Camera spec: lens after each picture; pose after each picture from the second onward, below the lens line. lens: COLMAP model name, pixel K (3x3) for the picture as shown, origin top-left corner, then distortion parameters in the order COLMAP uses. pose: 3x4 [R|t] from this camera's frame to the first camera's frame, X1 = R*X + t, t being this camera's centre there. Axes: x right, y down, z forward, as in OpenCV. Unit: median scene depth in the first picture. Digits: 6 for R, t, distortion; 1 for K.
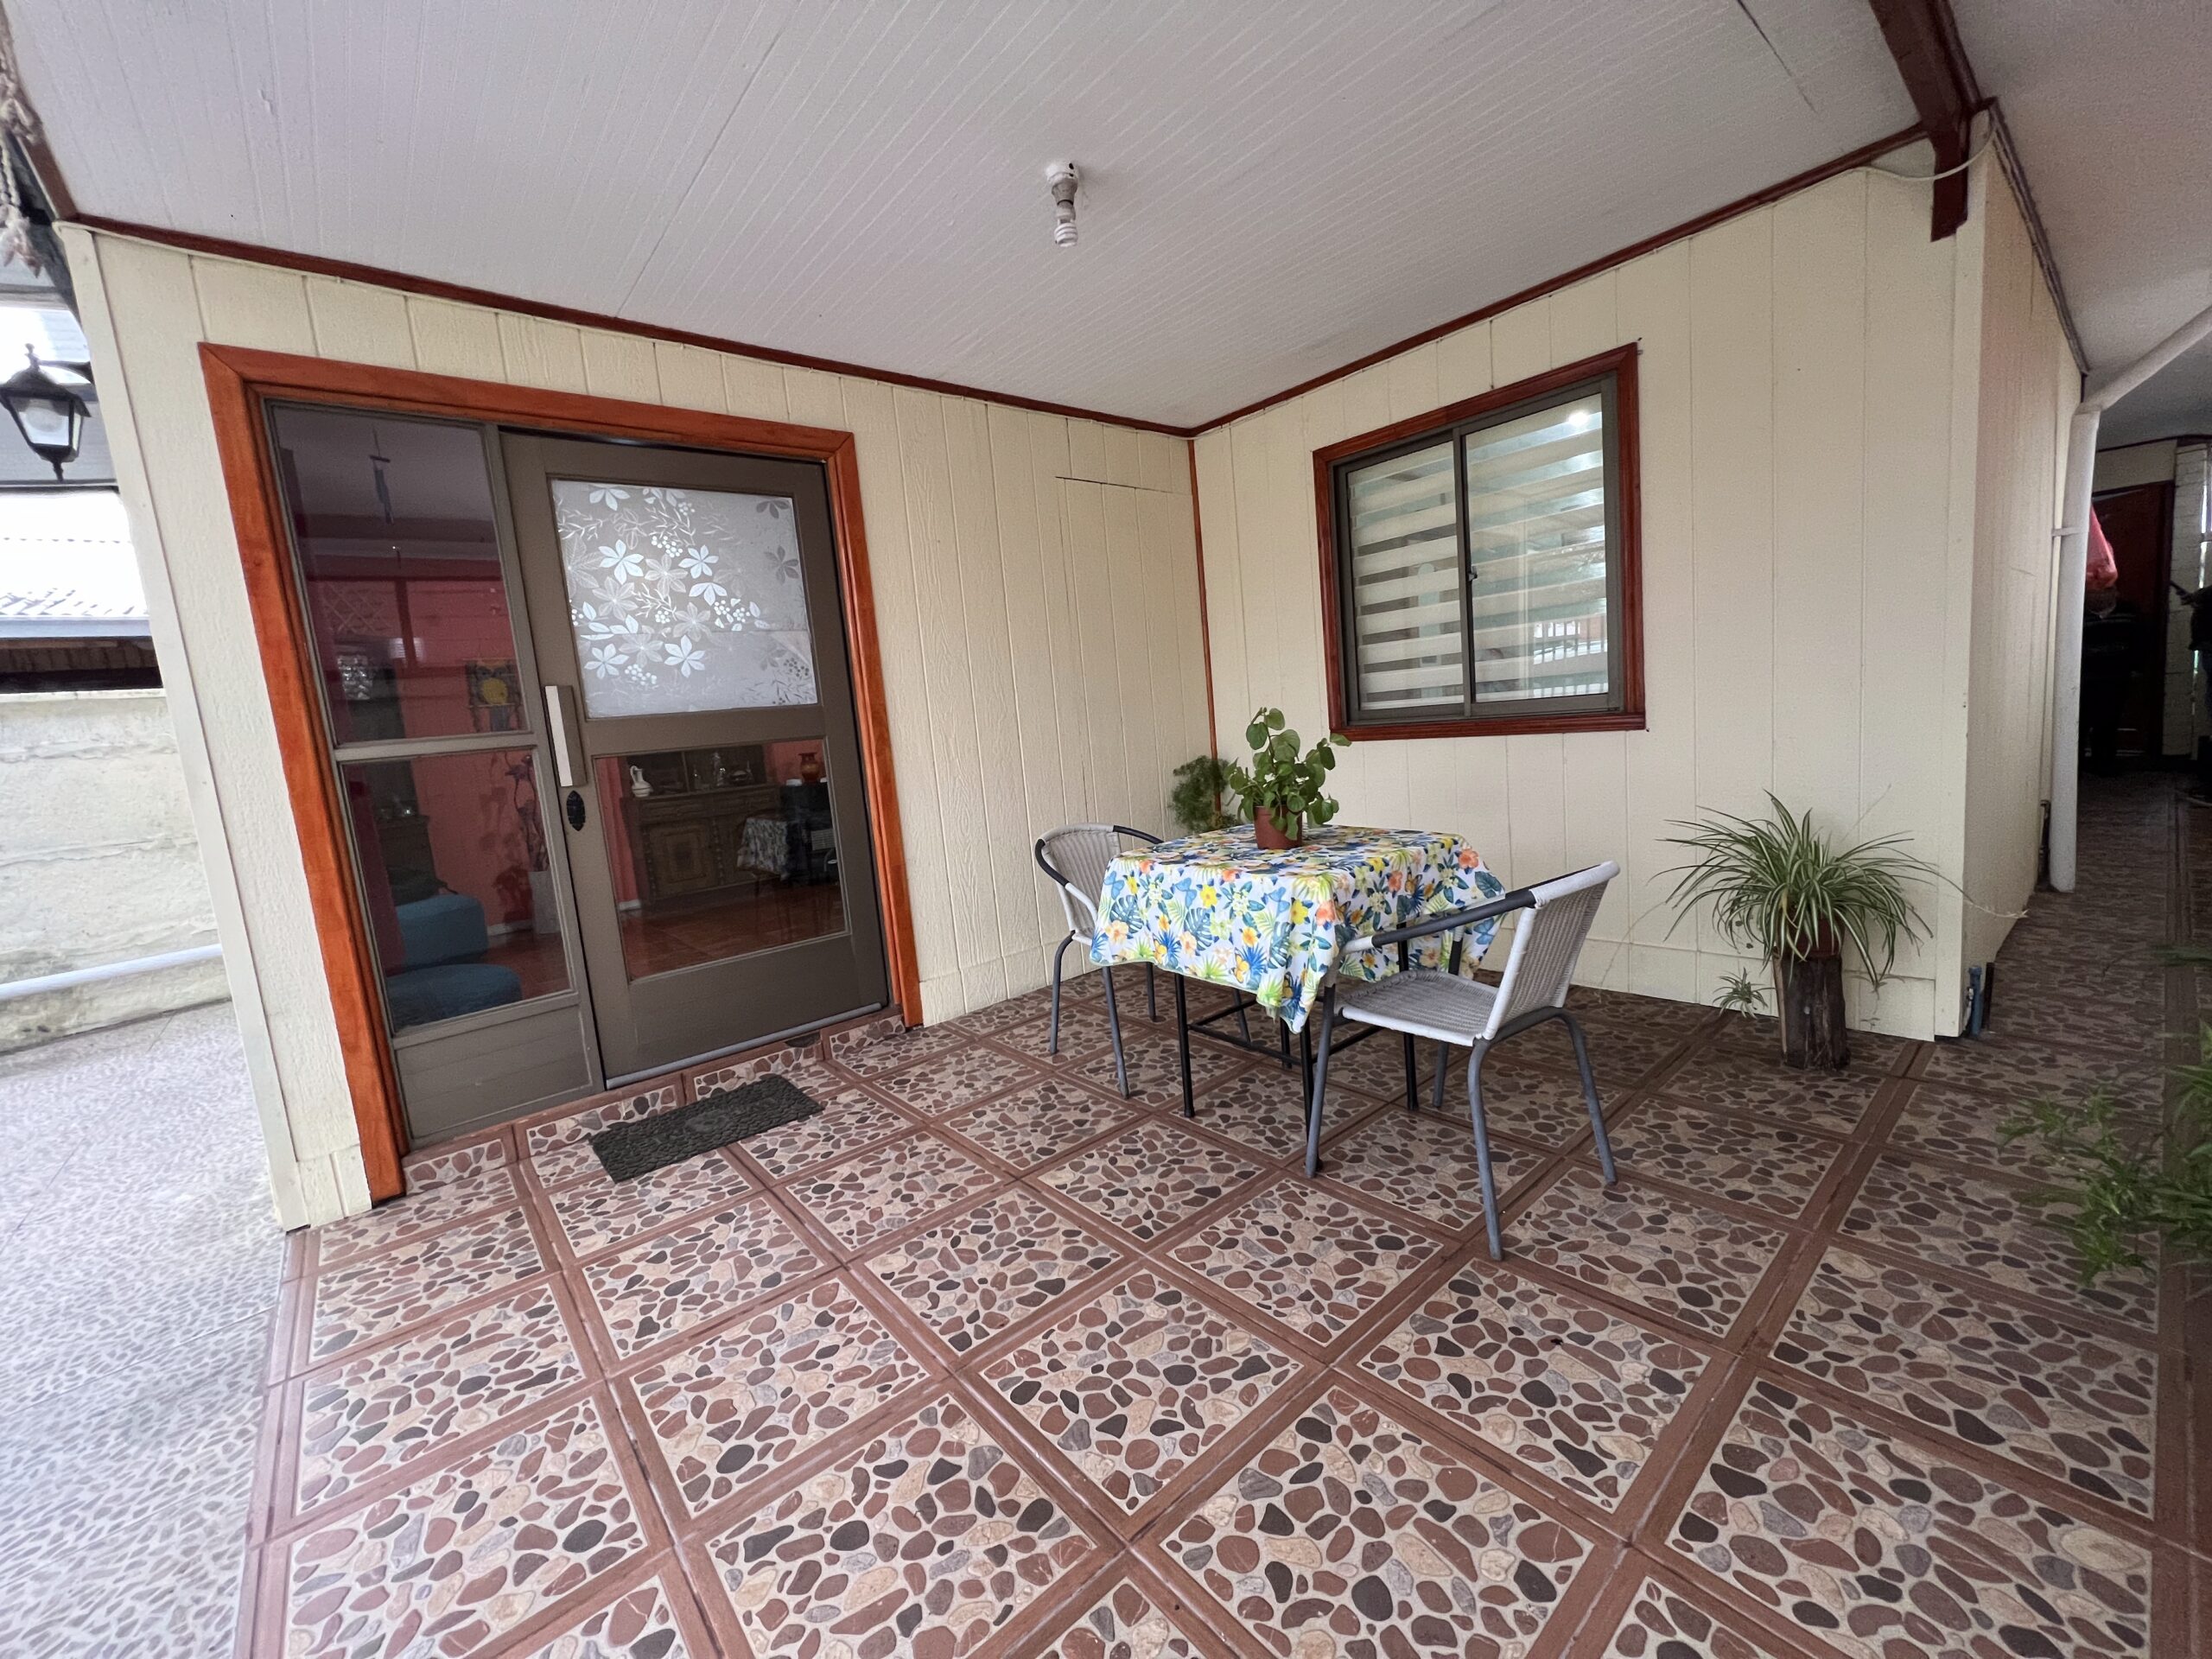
lens RADIAL K [[883.8, 0, 1096.3], [0, 883.8, 828.1], [0, 0, 1]] dist [-0.001934, 0.000581]
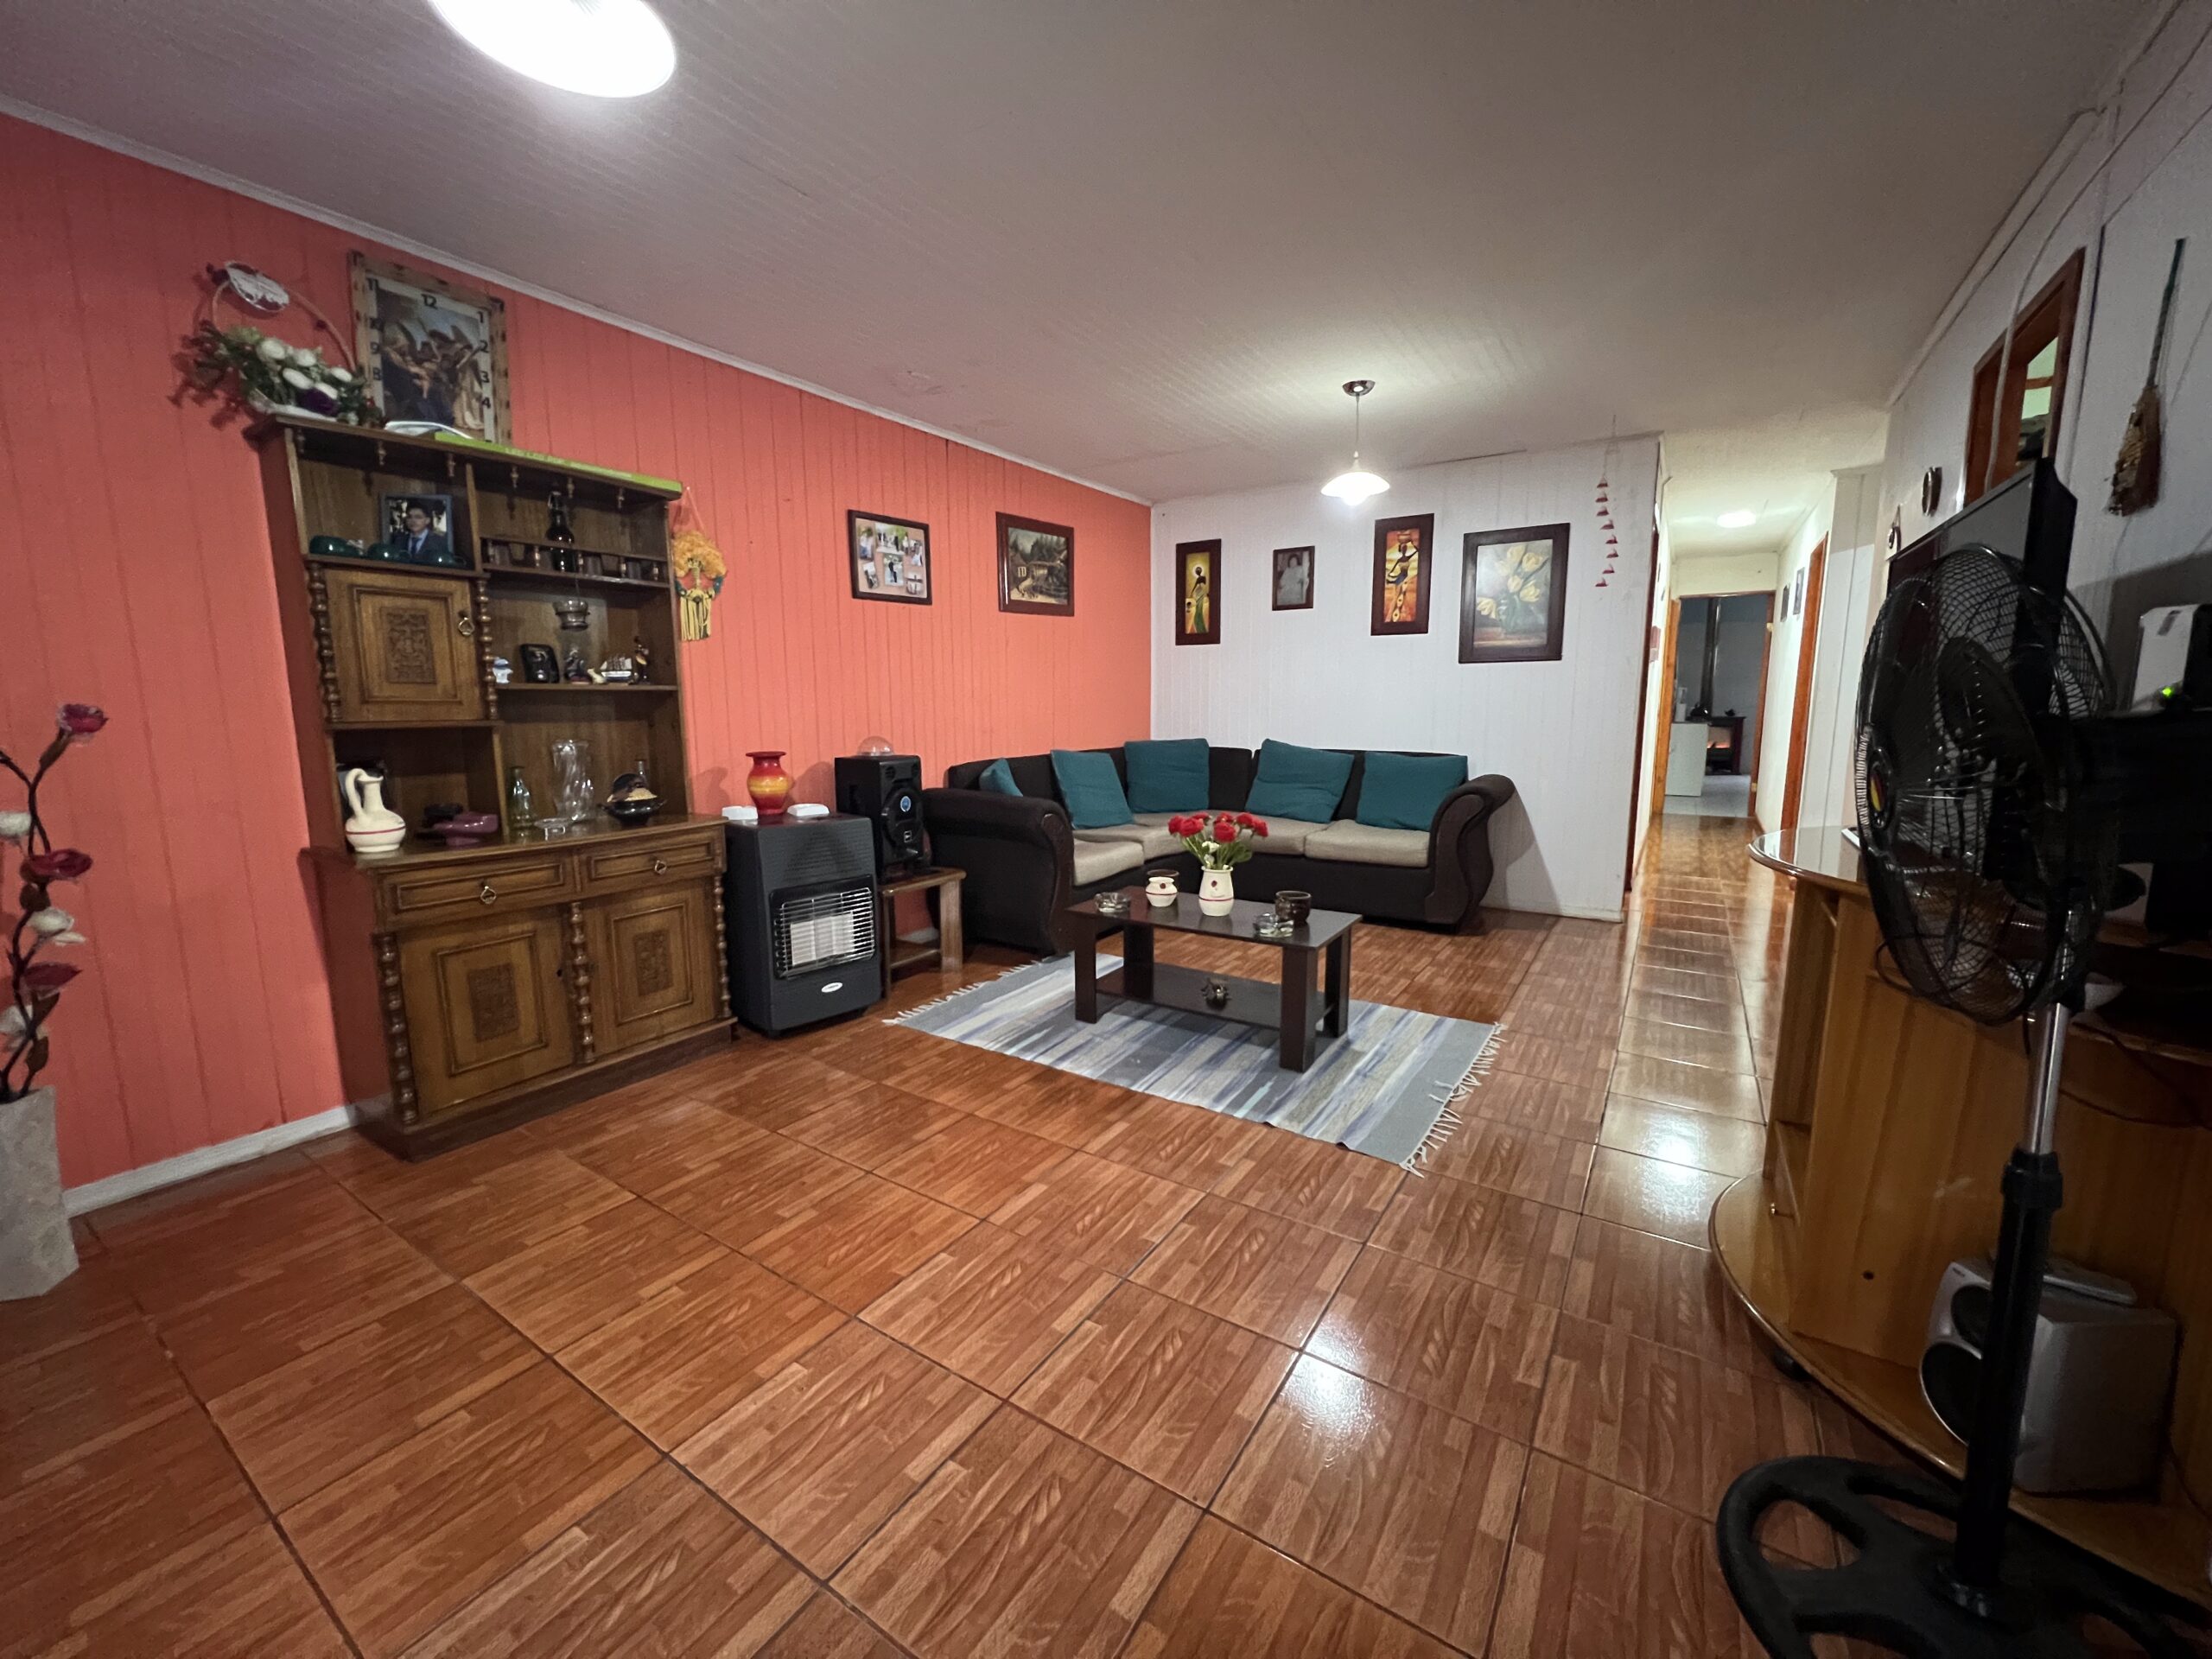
lens RADIAL K [[883.8, 0, 1103.0], [0, 883.8, 829.8], [0, 0, 1]] dist [-0.001934, 0.000581]
pose [[0.955912, 0.042799, 0.290519, -0.897334], [-0.044721, 0.999000, -0.000024, -0.158697], [-0.290229, -0.012970, 0.956869, 1.504118]]
